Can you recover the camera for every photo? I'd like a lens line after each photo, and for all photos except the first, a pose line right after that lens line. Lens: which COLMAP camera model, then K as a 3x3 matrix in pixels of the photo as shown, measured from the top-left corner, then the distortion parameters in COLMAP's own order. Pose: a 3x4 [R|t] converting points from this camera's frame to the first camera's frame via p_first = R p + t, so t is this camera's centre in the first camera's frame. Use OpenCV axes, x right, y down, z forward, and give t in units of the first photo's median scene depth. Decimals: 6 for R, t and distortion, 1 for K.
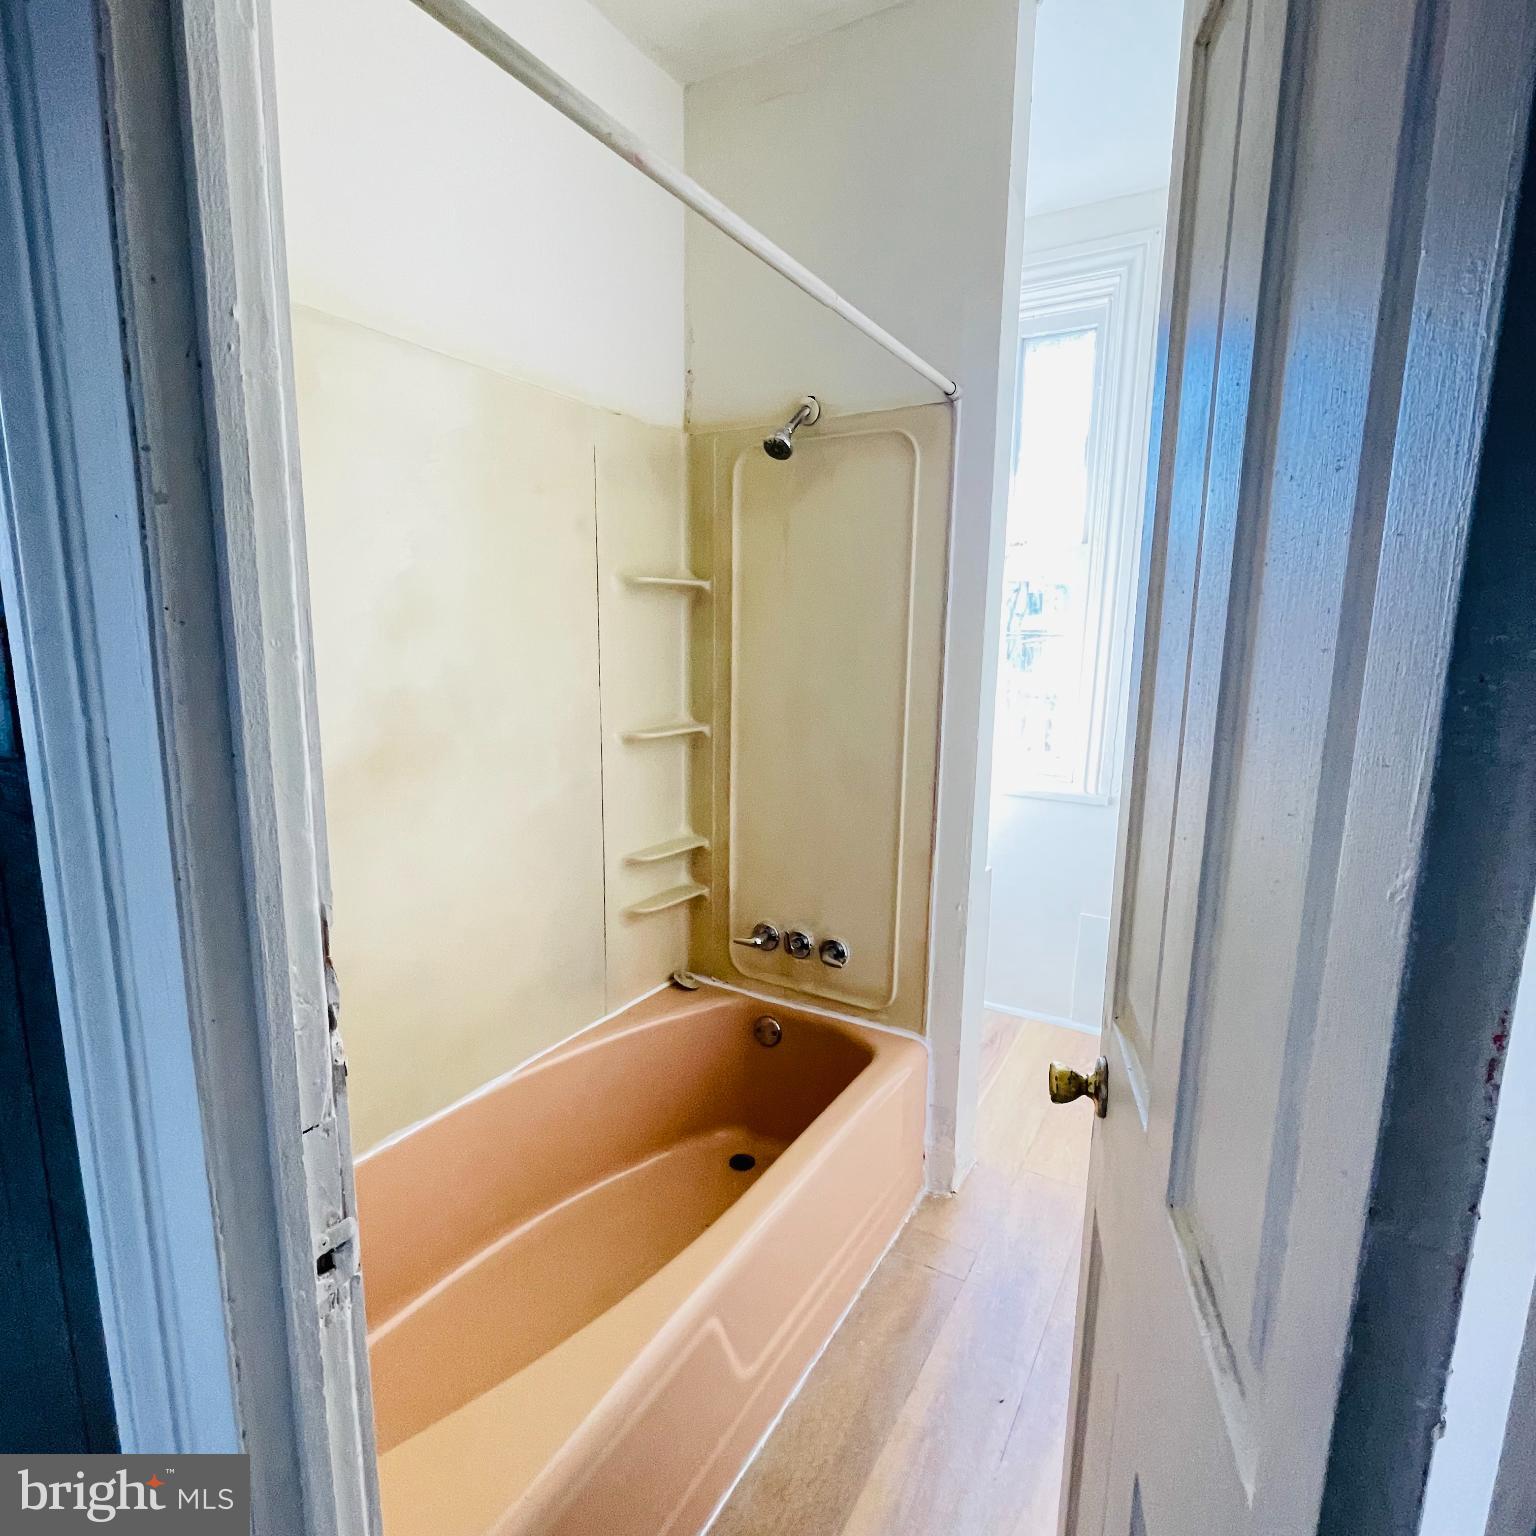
lens RADIAL K [[827.5, 0, 768.6], [0, 827.5, 768.5], [0, 0, 1]] dist [-0.002001, -0.000395]
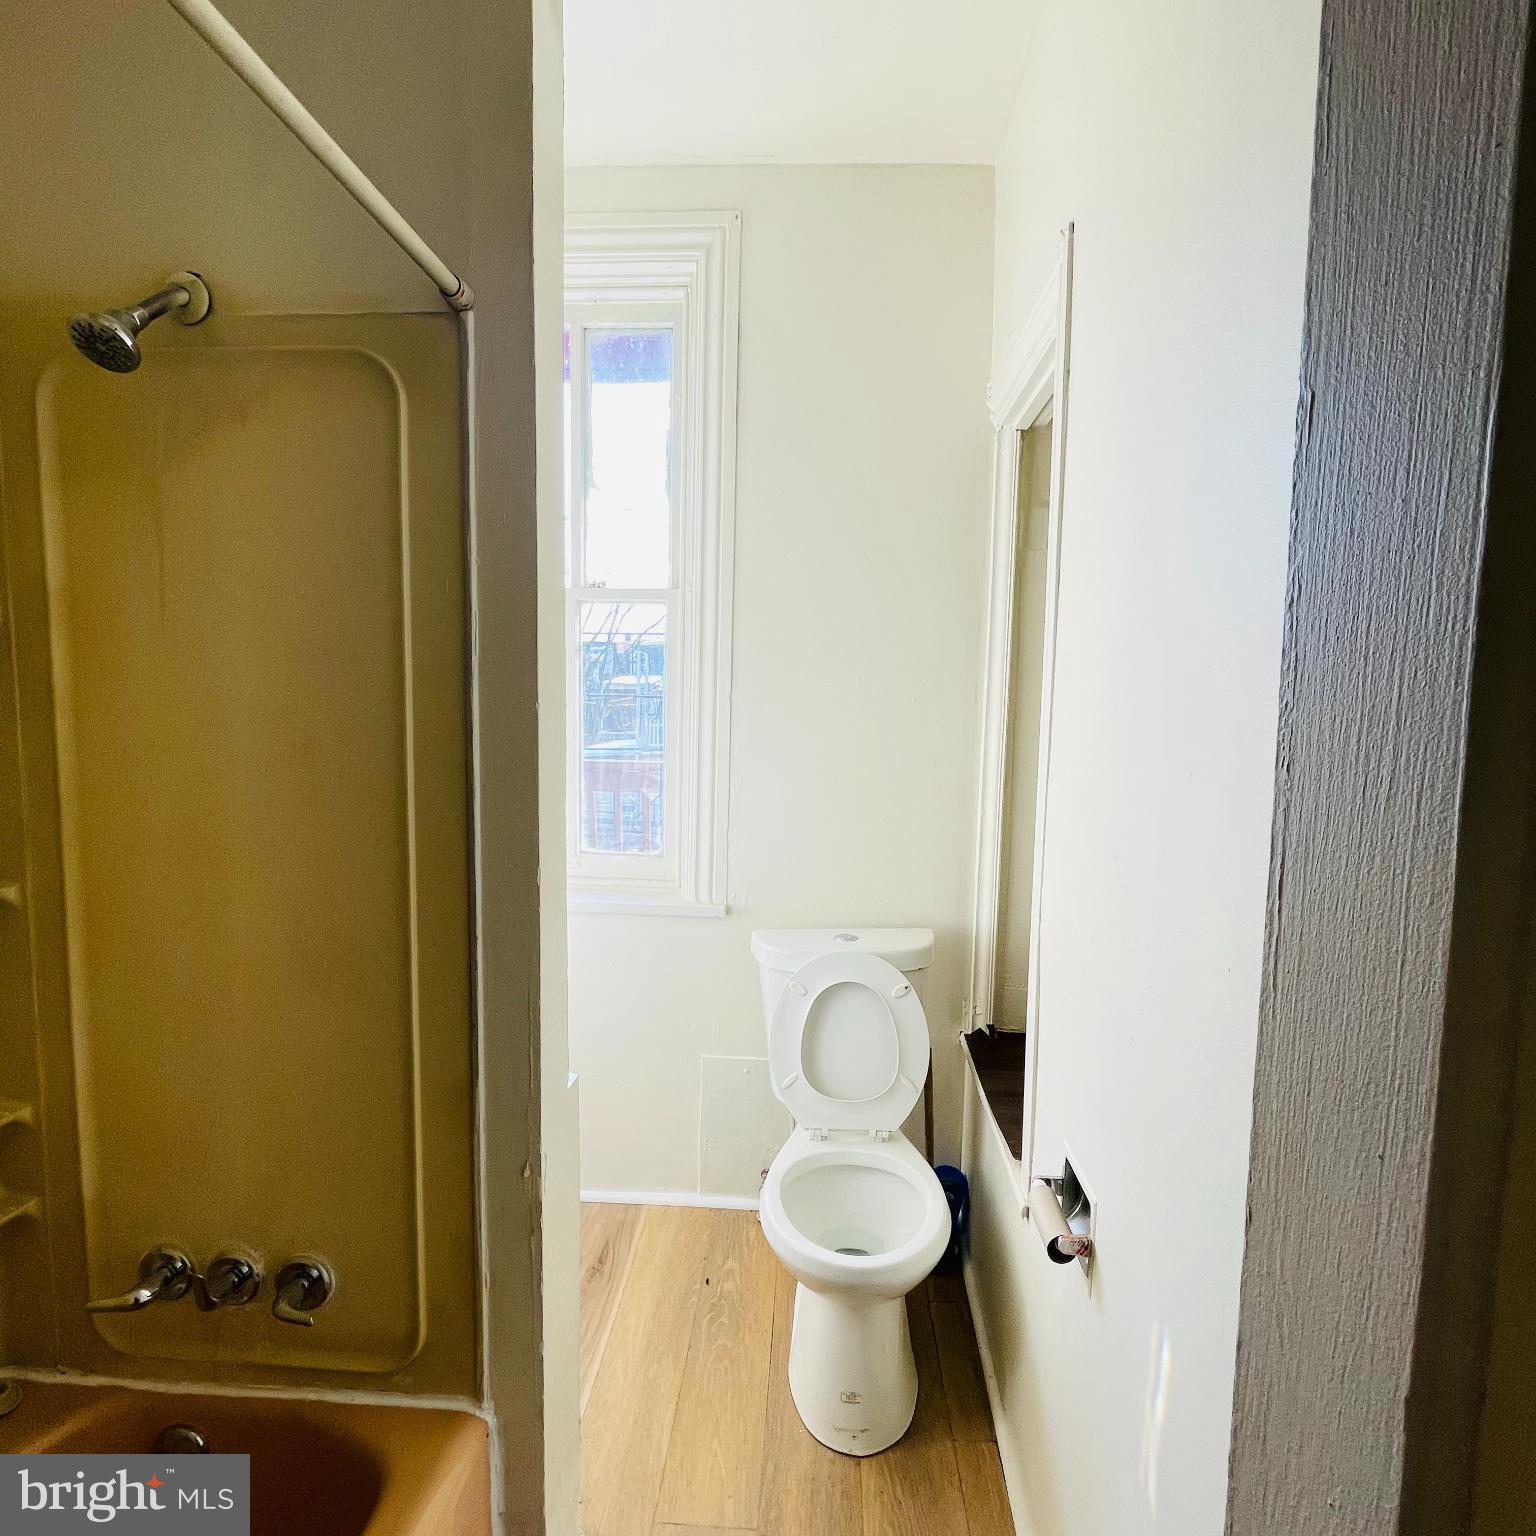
lens RADIAL K [[827.5, 0, 768.6], [0, 827.5, 768.5], [0, 0, 1]] dist [-0.002001, -0.000395]
pose [[0.888098, -0.042588, 0.457677, 0.114932], [0.071918, 0.996310, -0.046844, -0.068830], [-0.453994, 0.074518, 0.887883, 0.344133]]
